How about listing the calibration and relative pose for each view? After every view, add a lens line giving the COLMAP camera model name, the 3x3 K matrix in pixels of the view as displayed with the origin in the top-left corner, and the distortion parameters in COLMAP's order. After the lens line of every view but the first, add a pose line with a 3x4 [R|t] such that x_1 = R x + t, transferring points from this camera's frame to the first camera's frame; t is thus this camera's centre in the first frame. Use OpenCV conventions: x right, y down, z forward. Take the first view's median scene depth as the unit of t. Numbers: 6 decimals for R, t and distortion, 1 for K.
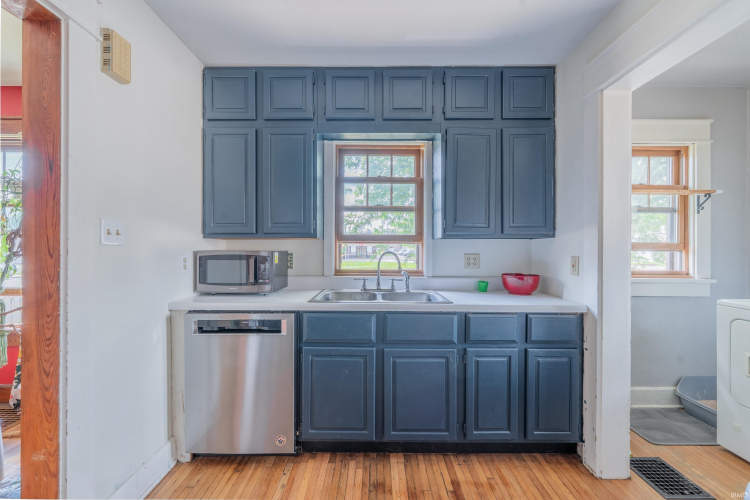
lens RADIAL K [[303.9, 0, 373.0], [0, 303.9, 248.3], [0, 0, 1]] dist [0.000779, -0.001603]
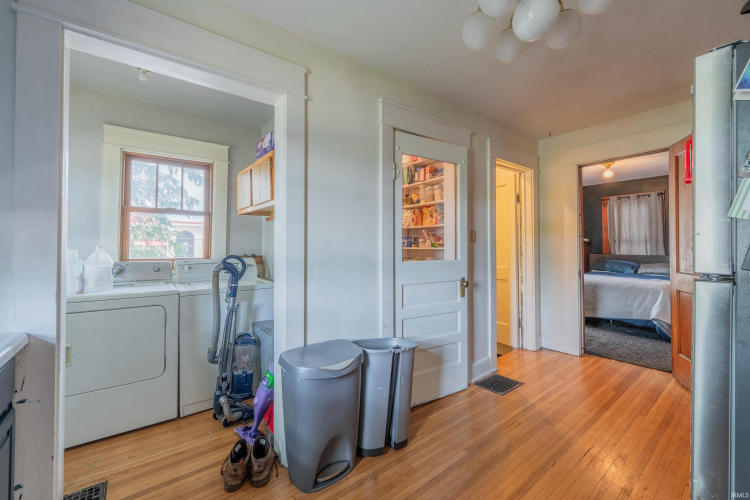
lens RADIAL K [[303.9, 0, 375.1], [0, 303.9, 242.4], [0, 0, 1]] dist [0.000779, -0.001603]
pose [[-0.626431, 0.011794, 0.779388, -0.212818], [-0.004181, 0.999820, -0.018491, 0.006798], [-0.779466, -0.014842, -0.626269, 0.710960]]
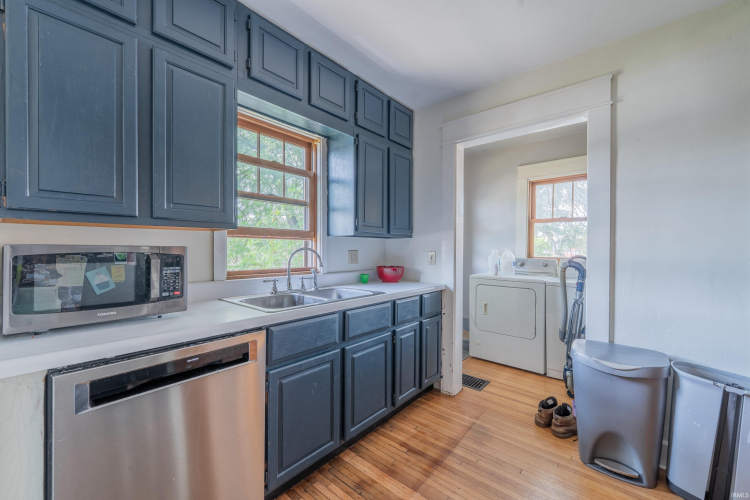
lens RADIAL K [[303.9, 0, 377.6], [0, 303.9, 247.4], [0, 0, 1]] dist [0.000779, -0.001603]
pose [[0.639187, 0.003841, 0.769042, -0.554057], [-0.007552, 0.999971, 0.001282, 0.006654], [-0.769015, -0.006627, 0.639197, 0.259048]]
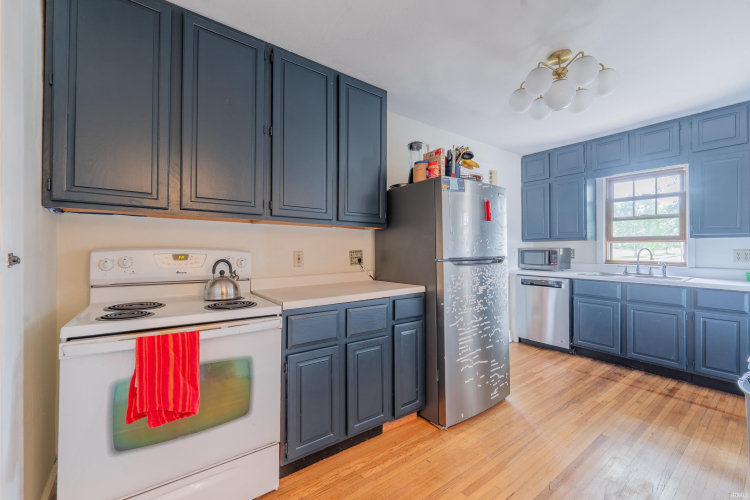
lens RADIAL K [[303.9, 0, 374.2], [0, 303.9, 245.6], [0, 0, 1]] dist [0.000779, -0.001603]
pose [[0.595143, -0.006996, -0.803590, 0.493550], [0.006261, 0.999972, -0.004069, -0.003982], [0.803596, -0.002609, 0.595170, -1.021626]]
